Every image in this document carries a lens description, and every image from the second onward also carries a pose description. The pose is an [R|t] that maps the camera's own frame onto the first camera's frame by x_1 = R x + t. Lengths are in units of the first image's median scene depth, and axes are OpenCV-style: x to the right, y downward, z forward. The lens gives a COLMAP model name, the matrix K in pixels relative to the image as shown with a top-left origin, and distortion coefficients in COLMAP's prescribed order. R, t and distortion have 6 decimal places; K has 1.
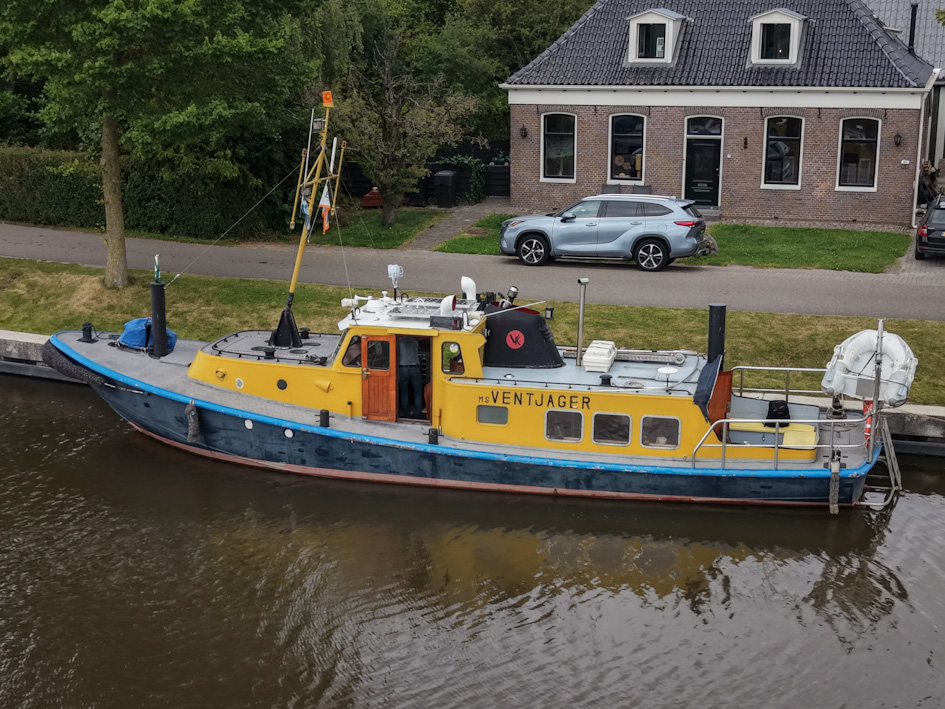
lens RADIAL K [[1567.7, 0, 523.8], [0, 1567.7, 355.8], [0, 0, 1]] dist [0.234347, -0.019437]
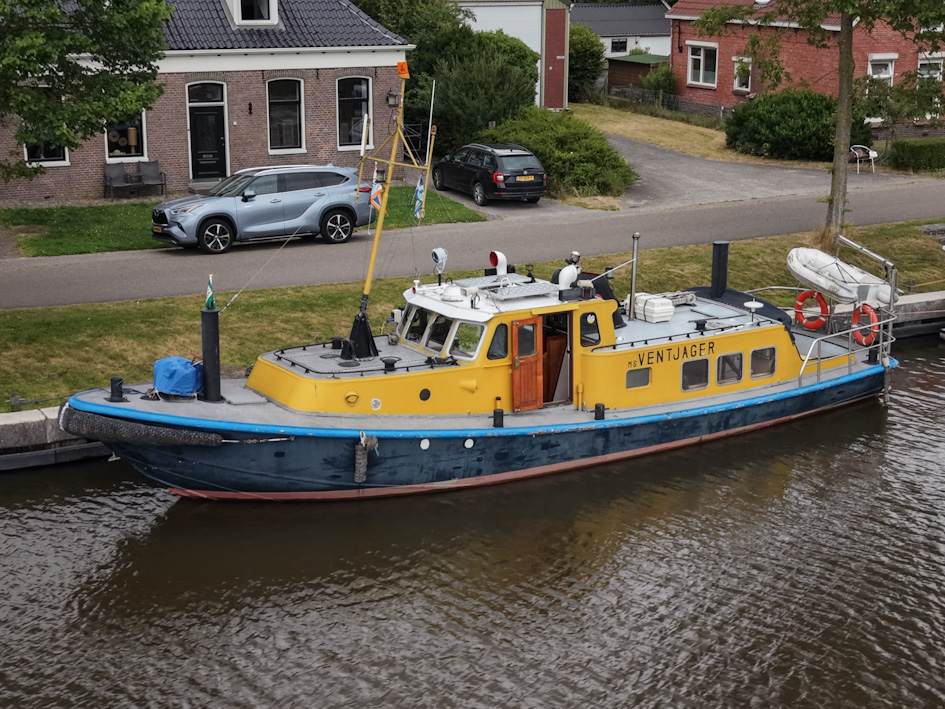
lens RADIAL K [[1567.7, 0, 523.8], [0, 1567.7, 355.8], [0, 0, 1]] dist [0.234347, -0.019437]
pose [[0.688787, -0.175678, 0.703356, -0.743019], [0.163037, 0.982879, 0.085835, -0.070625], [-0.706393, 0.055551, 0.705637, 0.349672]]
